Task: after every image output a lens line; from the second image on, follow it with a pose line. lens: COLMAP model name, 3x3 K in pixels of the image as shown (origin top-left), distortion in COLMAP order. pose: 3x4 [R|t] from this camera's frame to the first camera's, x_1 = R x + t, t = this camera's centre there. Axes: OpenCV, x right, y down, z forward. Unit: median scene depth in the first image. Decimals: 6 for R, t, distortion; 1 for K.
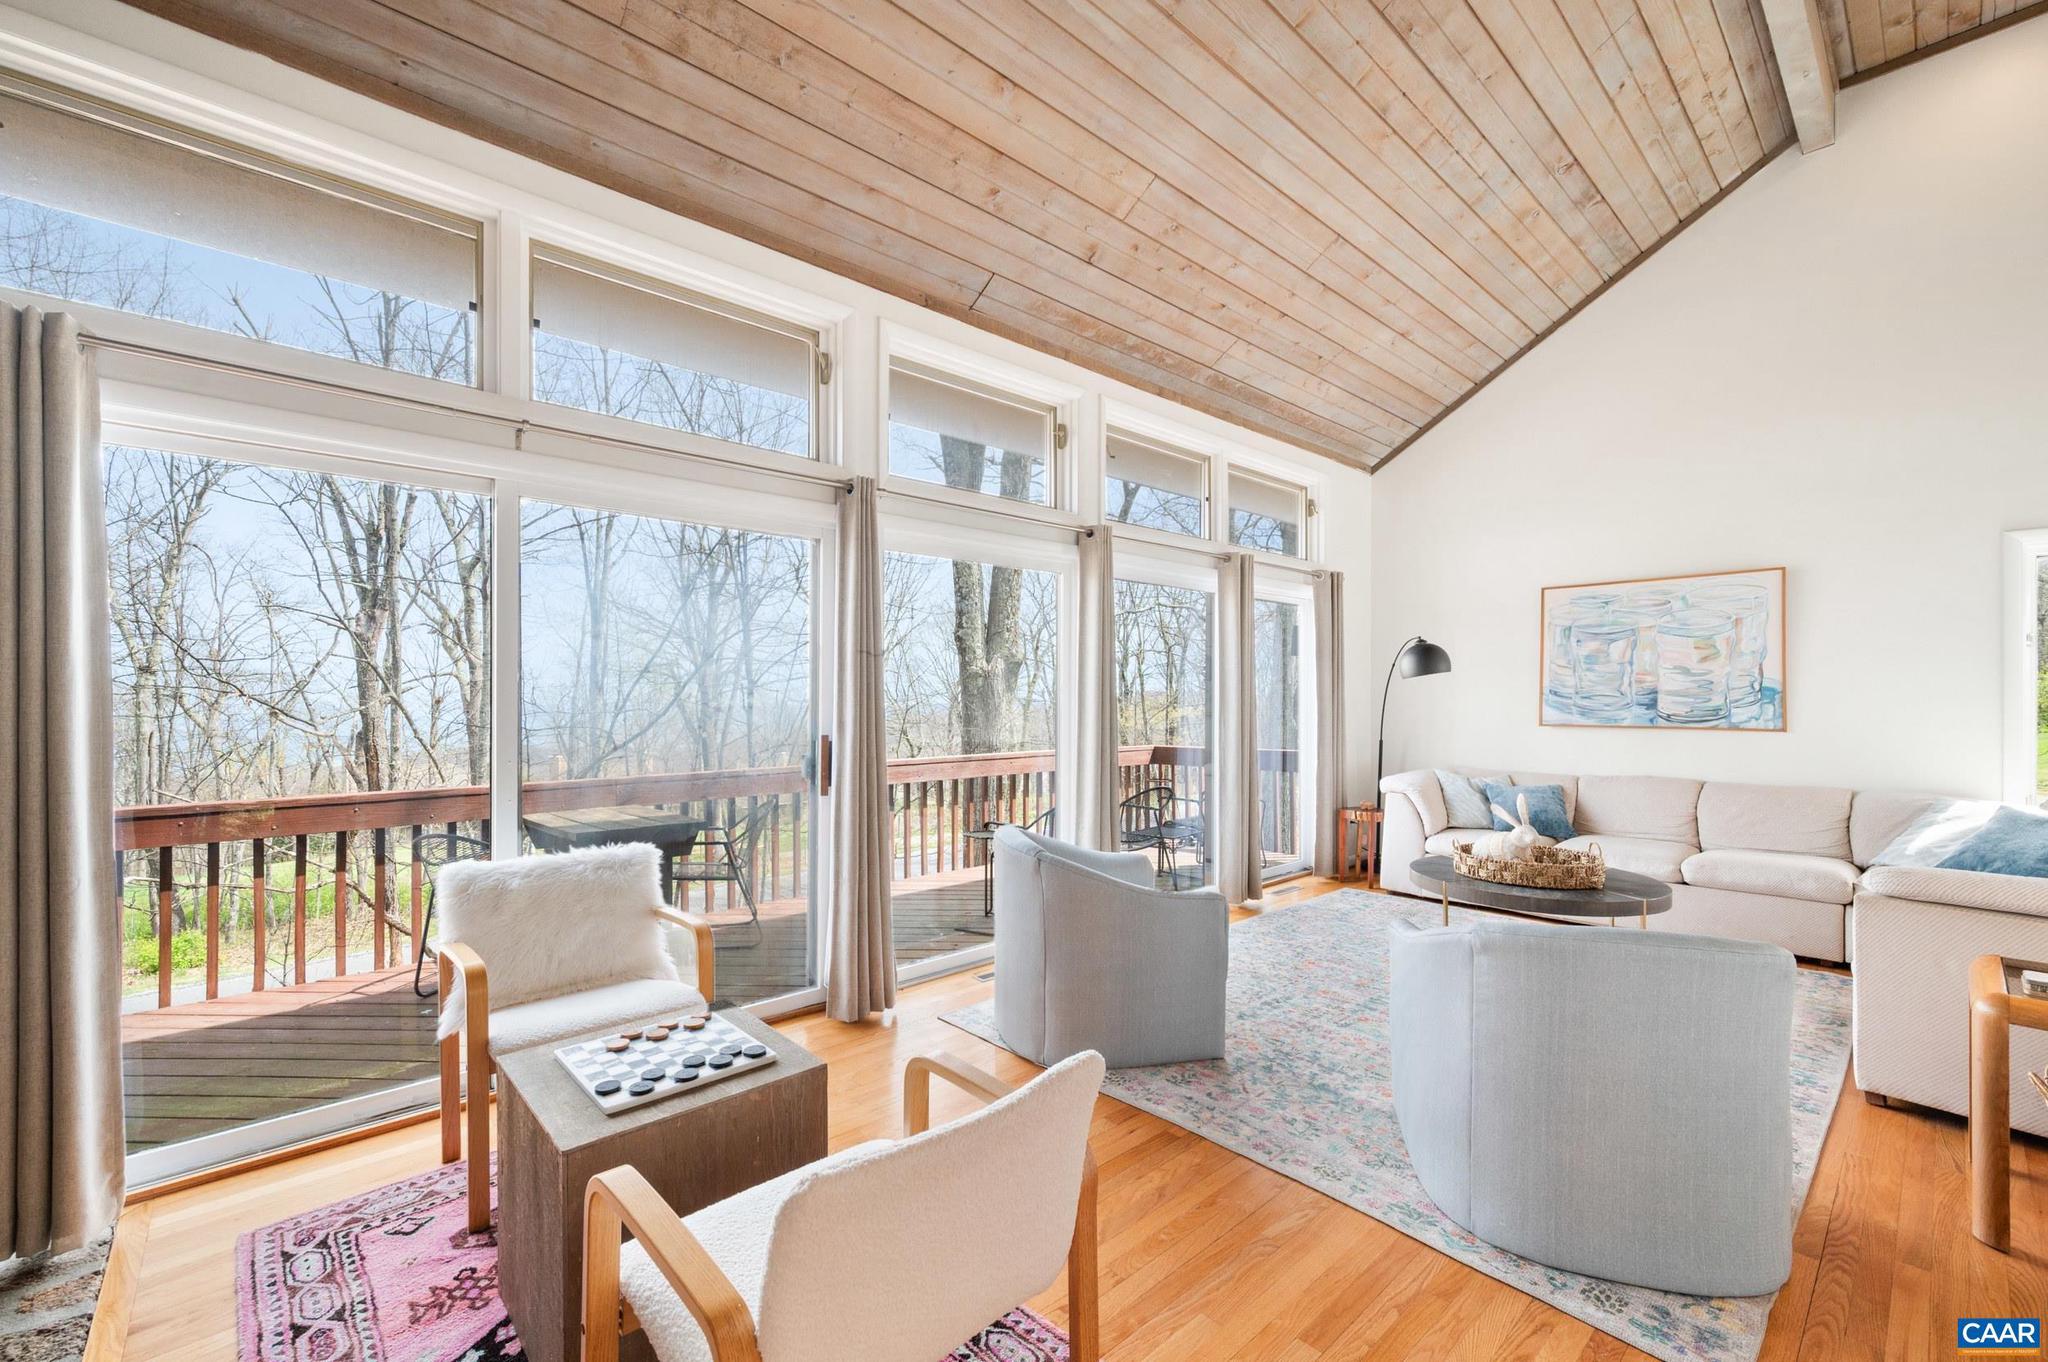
lens RADIAL K [[847.9, 0, 1023.8], [0, 847.9, 697.4], [0, 0, 1]] dist [0.000342, -0.000077]
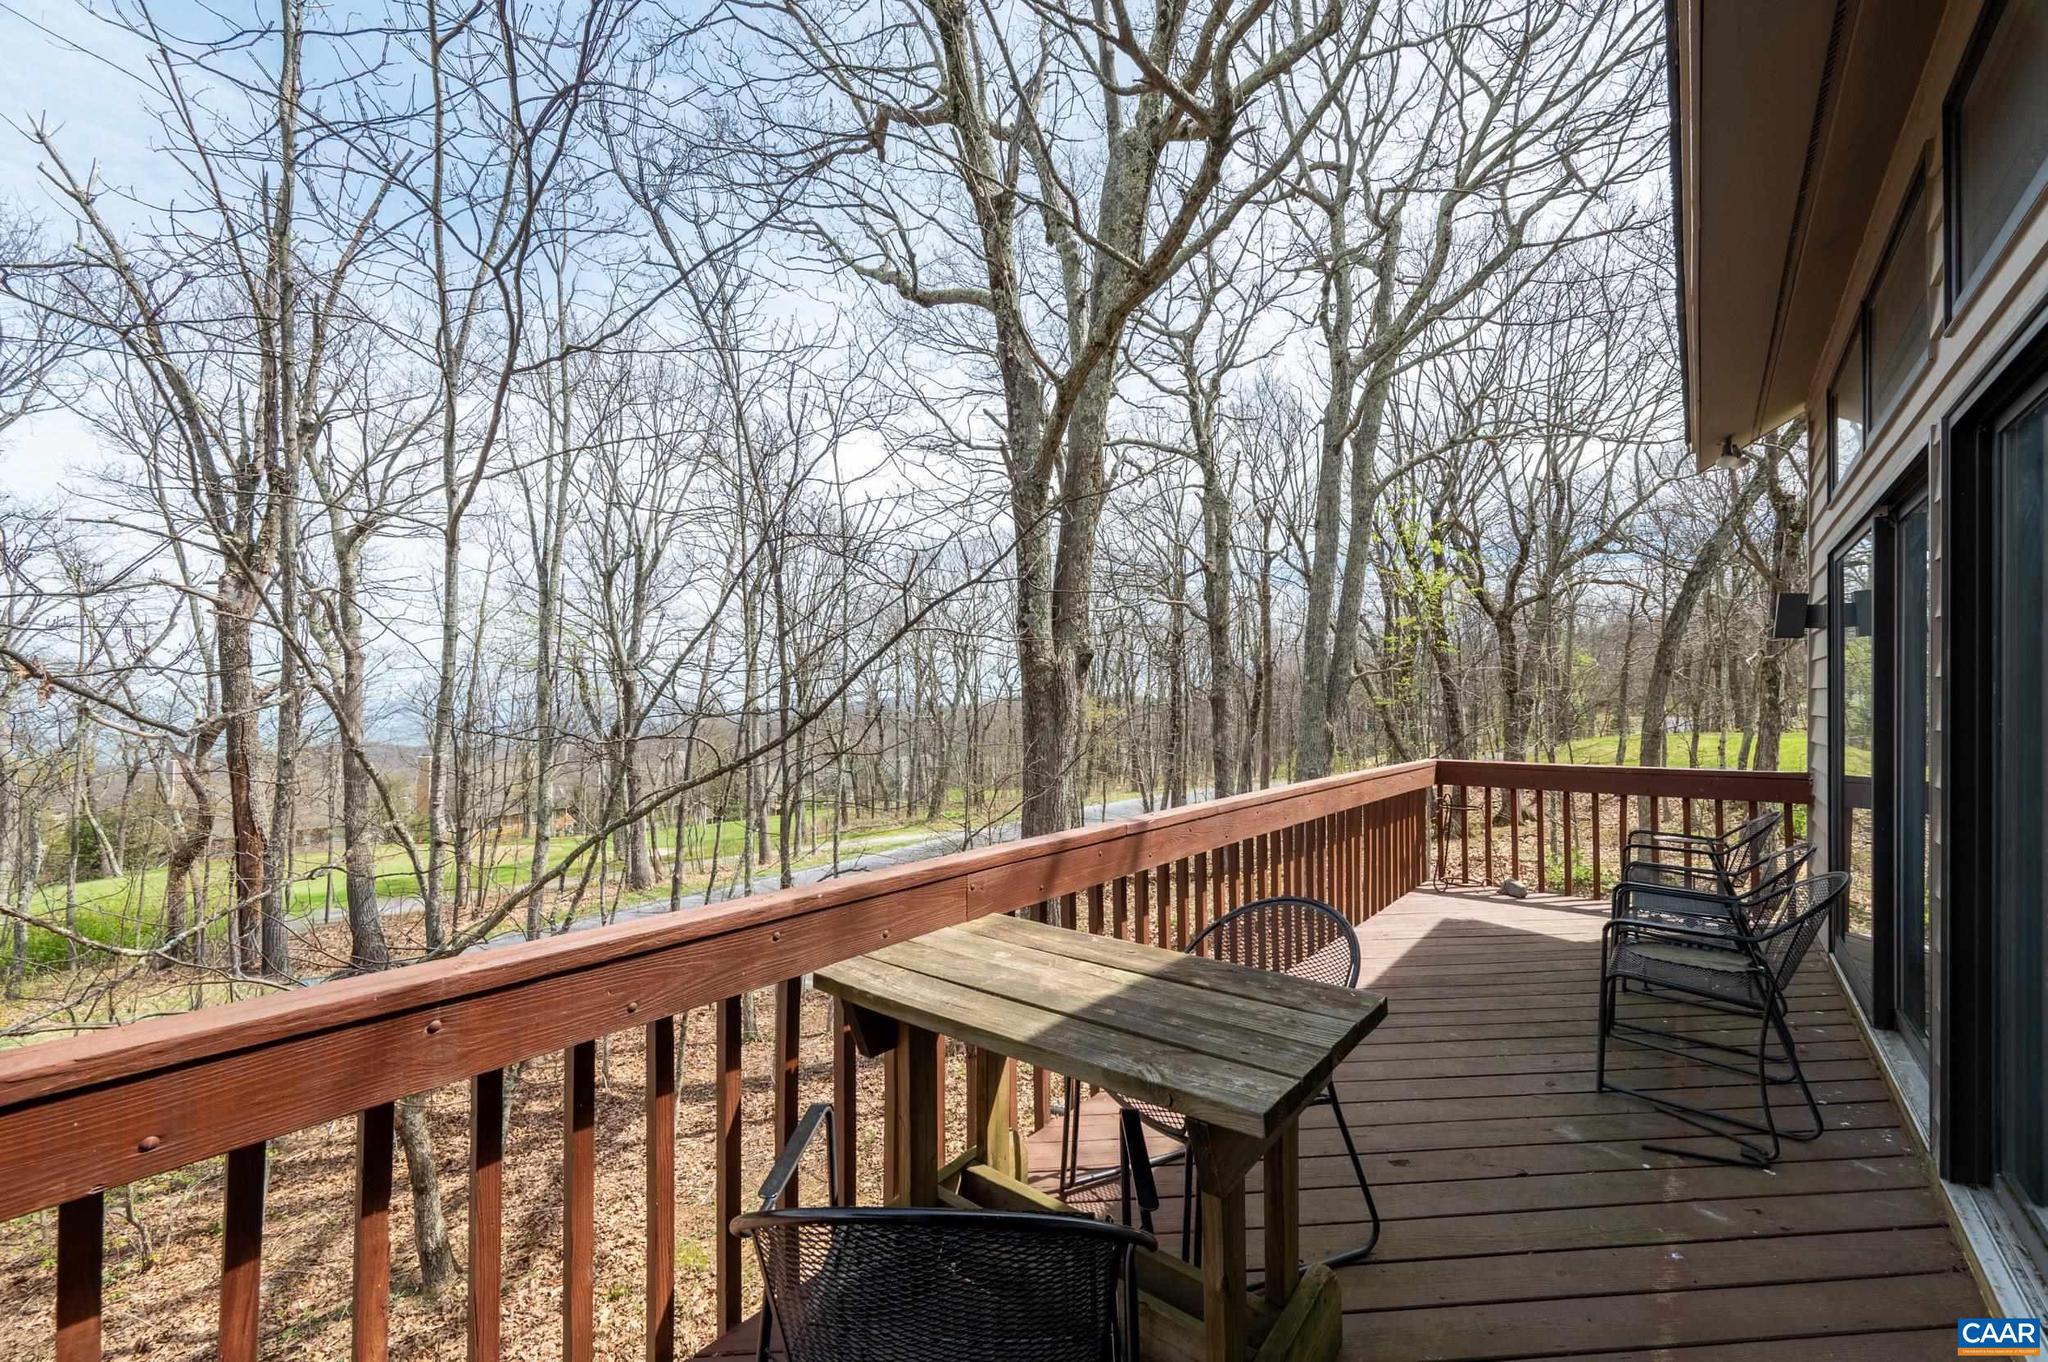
lens RADIAL K [[813.6, 0, 1022.3], [0, 813.6, 684.1], [0, 0, 1]] dist [-0.000610, 0.000046]
pose [[0.990962, 0.008289, 0.133883, -0.520894], [-0.006128, 0.999844, -0.016543, 0.006527], [-0.134000, 0.015573, 0.990859, 0.569852]]
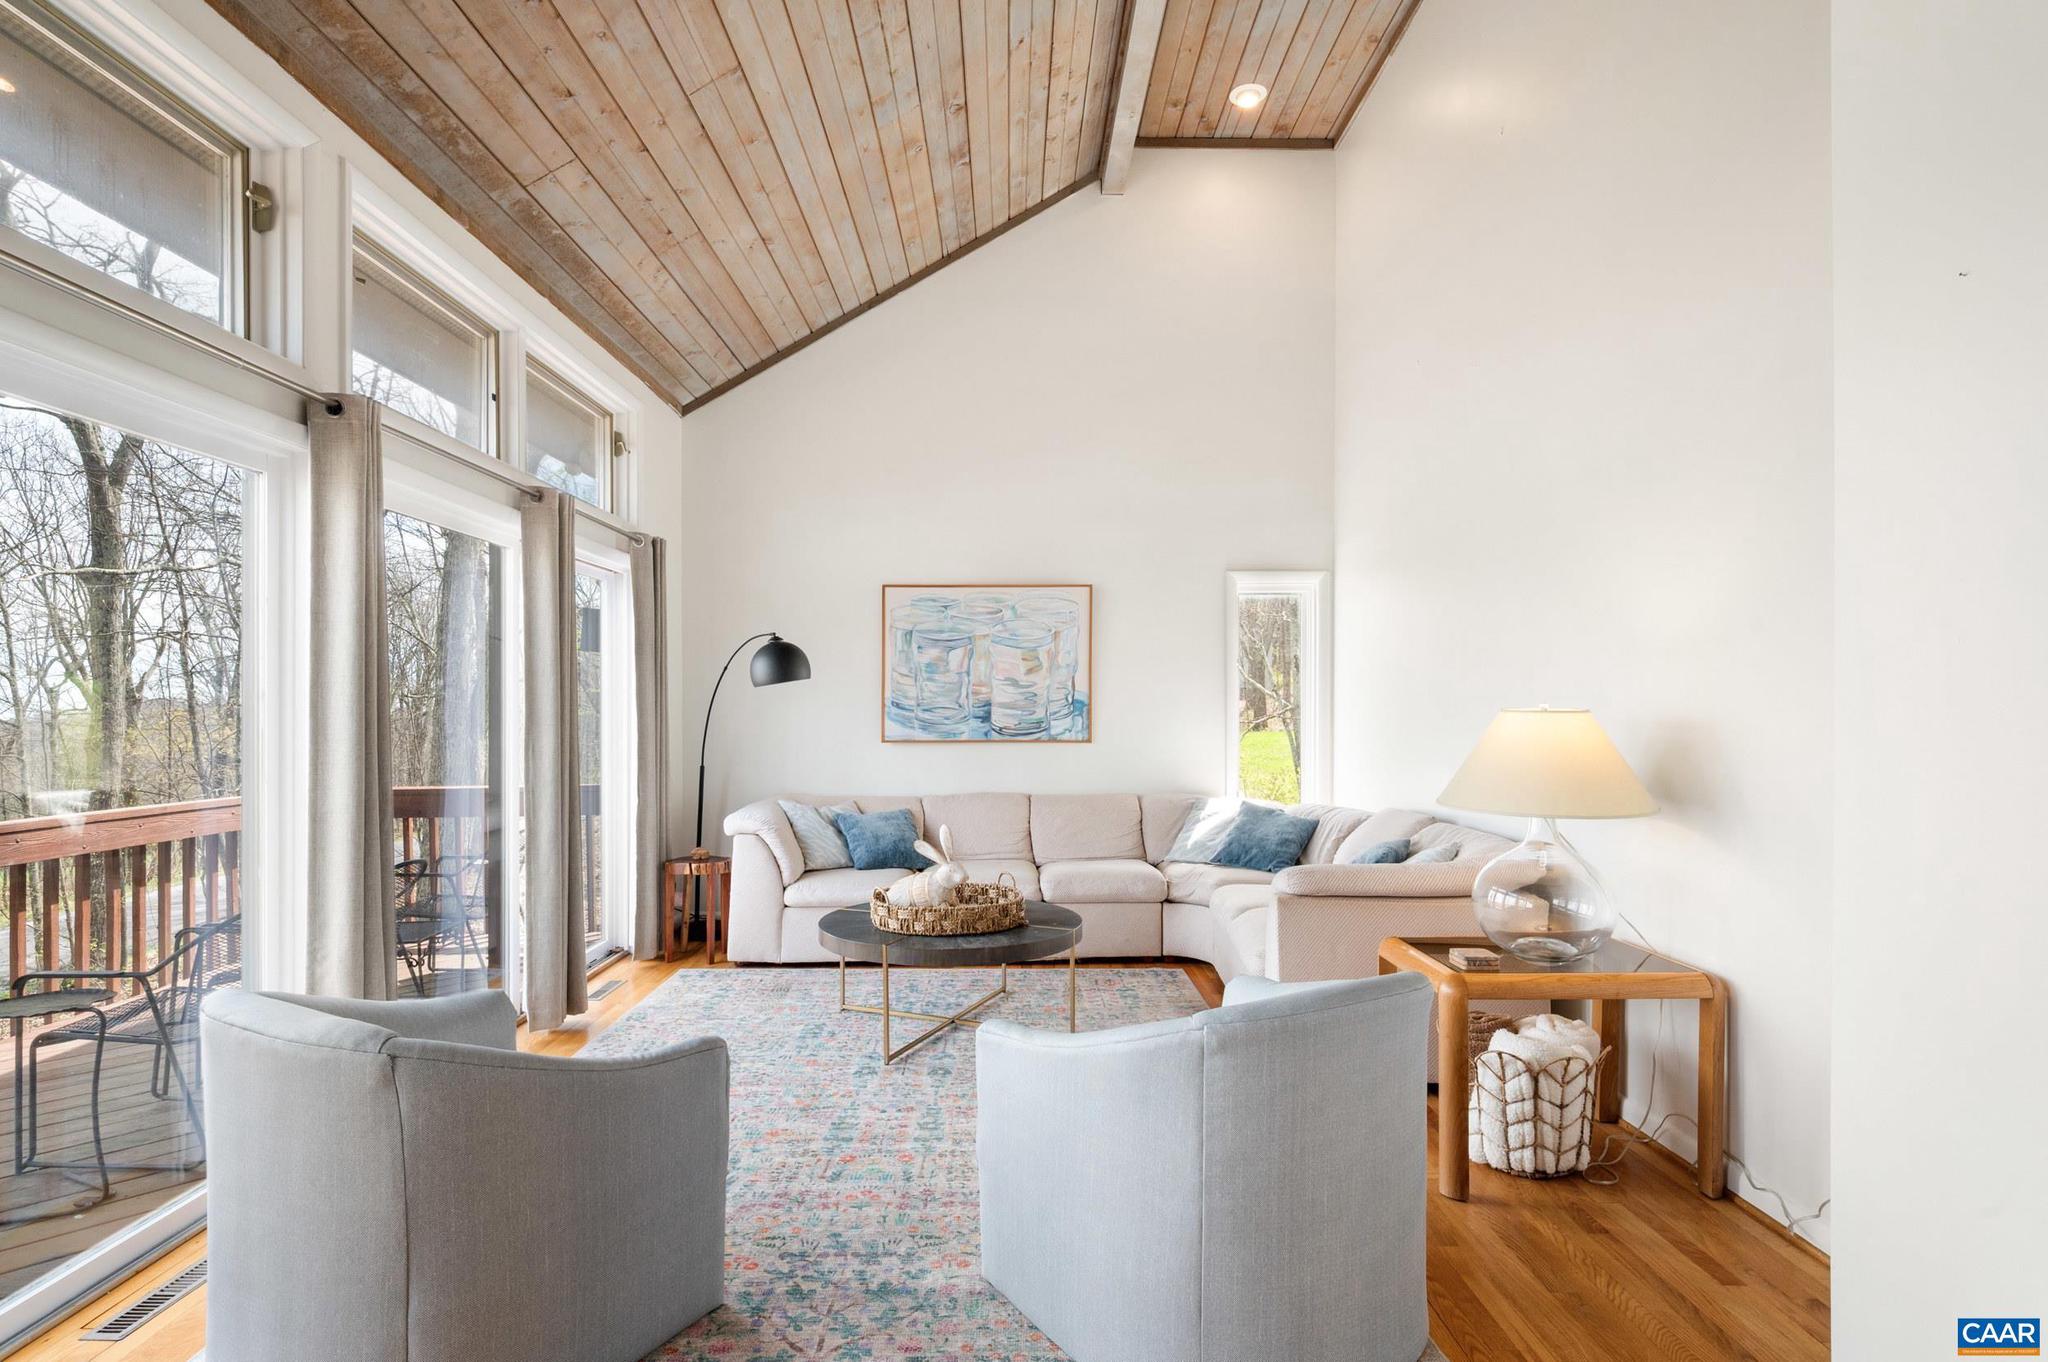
lens RADIAL K [[1035.3, 0, 1022.7], [0, 1035.3, 713.6], [0, 0, 1]] dist [-0.001902, -0.000725]
pose [[0.665162, -0.005118, 0.746682, -0.106935], [0.000977, 0.999982, 0.005984, -0.002862], [-0.746698, -0.003251, 0.665155, 0.209272]]
